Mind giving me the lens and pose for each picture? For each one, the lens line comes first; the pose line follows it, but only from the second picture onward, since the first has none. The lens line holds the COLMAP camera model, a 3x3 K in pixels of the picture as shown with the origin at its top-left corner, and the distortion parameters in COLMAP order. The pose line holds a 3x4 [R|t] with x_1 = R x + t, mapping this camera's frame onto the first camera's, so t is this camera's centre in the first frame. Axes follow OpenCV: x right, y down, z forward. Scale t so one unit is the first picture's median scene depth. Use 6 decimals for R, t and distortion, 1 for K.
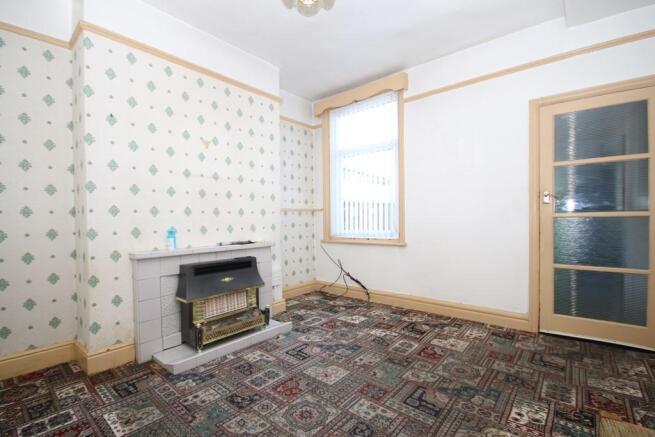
lens RADIAL K [[299.4, 0, 325.7], [0, 299.4, 218.5], [0, 0, 1]] dist [-0.013464, 0.000665]
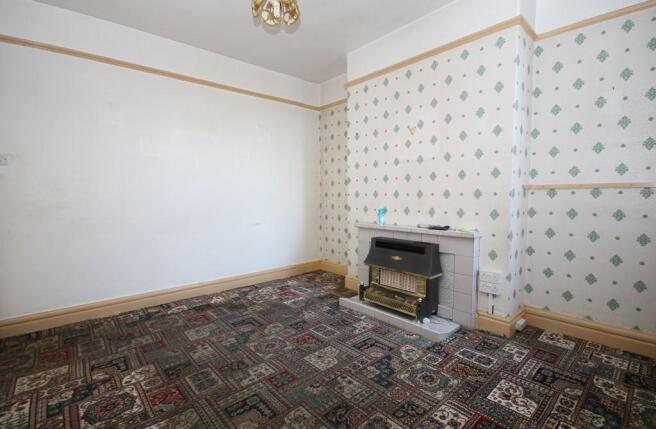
lens RADIAL K [[305.2, 0, 326.6], [0, 305.2, 215.5], [0, 0, 1]] dist [-0.002222, -0.000095]
pose [[-0.147939, 0.058230, -0.987281, 0.778718], [-0.004934, 0.998209, 0.059613, -0.010454], [0.988984, 0.013690, -0.147386, 0.914673]]
